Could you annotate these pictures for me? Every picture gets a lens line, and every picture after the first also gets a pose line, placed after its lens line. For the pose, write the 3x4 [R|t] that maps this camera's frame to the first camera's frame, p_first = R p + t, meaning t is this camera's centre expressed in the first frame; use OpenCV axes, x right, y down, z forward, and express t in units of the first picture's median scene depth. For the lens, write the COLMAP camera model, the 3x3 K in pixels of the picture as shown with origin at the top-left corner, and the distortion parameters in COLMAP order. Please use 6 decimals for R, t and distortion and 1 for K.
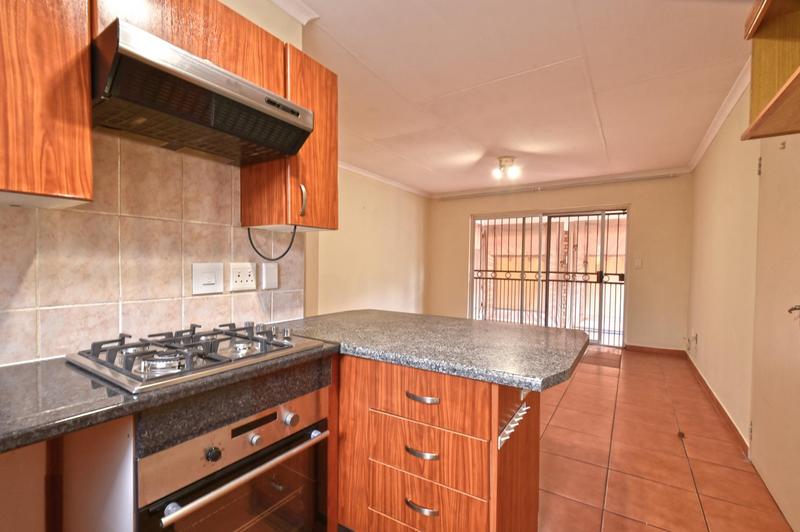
lens RADIAL K [[365.1, 0, 394.7], [0, 365.1, 277.8], [0, 0, 1]] dist [-0.000206, 0.000318]
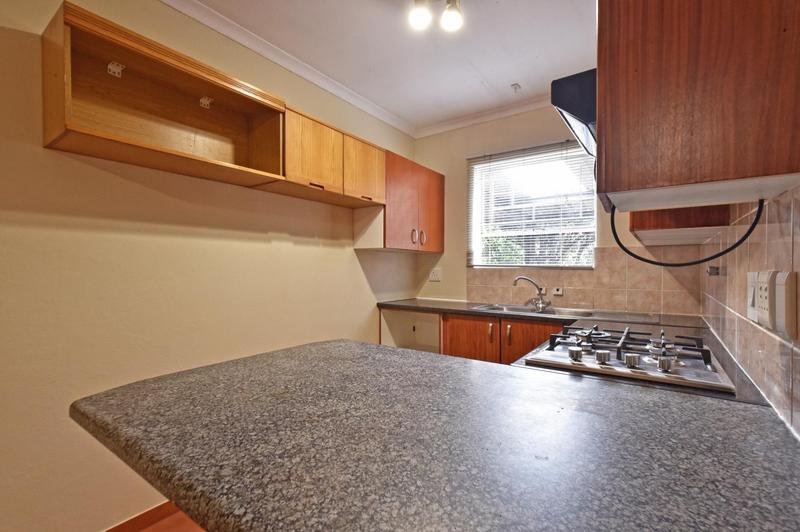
lens RADIAL K [[365.1, 0, 396.0], [0, 365.1, 271.5], [0, 0, 1]] dist [-0.000206, 0.000318]
pose [[-0.999153, -0.011615, 0.039486, 0.068258], [-0.009633, 0.998702, 0.050016, -0.060875], [-0.040016, 0.049593, -0.997968, 1.518960]]
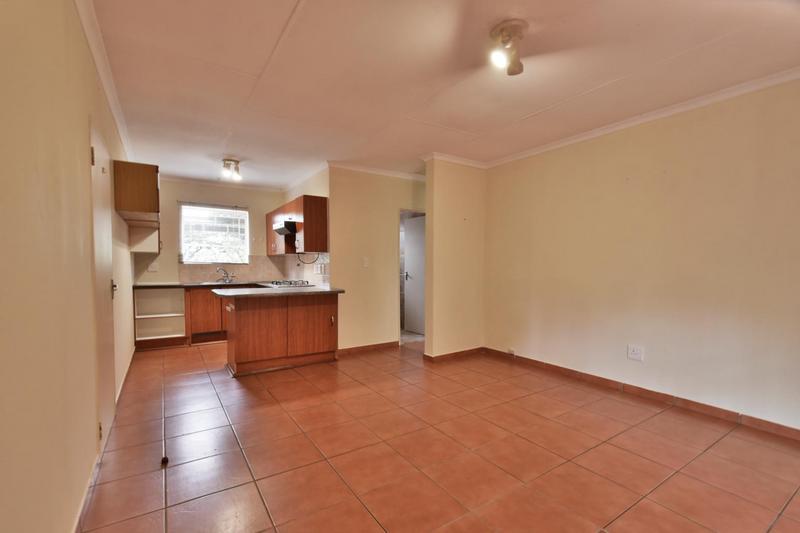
lens RADIAL K [[365.1, 0, 411.3], [0, 365.1, 279.0], [0, 0, 1]] dist [-0.000206, 0.000318]
pose [[-0.376506, 0.026295, -0.926041, 2.102479], [-0.045456, 0.997869, 0.046816, -0.100843], [0.925298, 0.059720, -0.374509, 2.846644]]
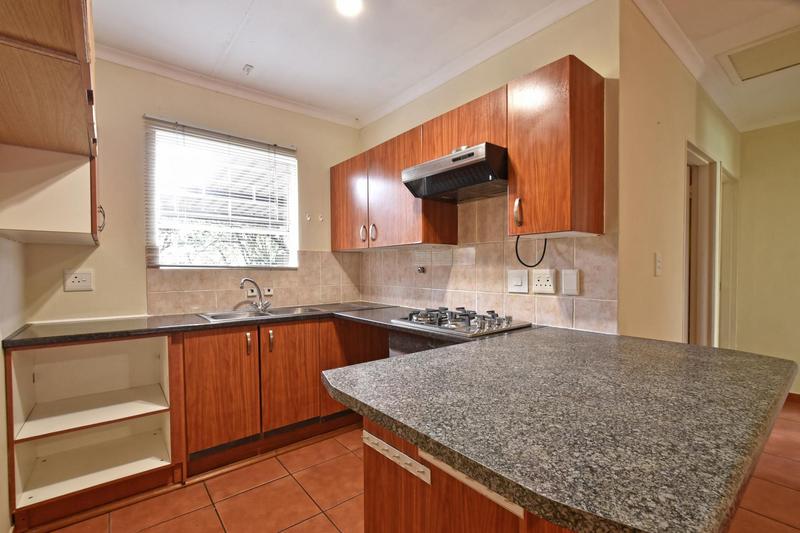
lens RADIAL K [[365.1, 0, 406.3], [0, 365.1, 275.5], [0, 0, 1]] dist [-0.000206, 0.000318]
pose [[-0.285430, 0.010265, -0.958345, 0.824183], [-0.038277, 0.999023, 0.022101, -0.030868], [0.957635, 0.042990, -0.284758, 0.913422]]
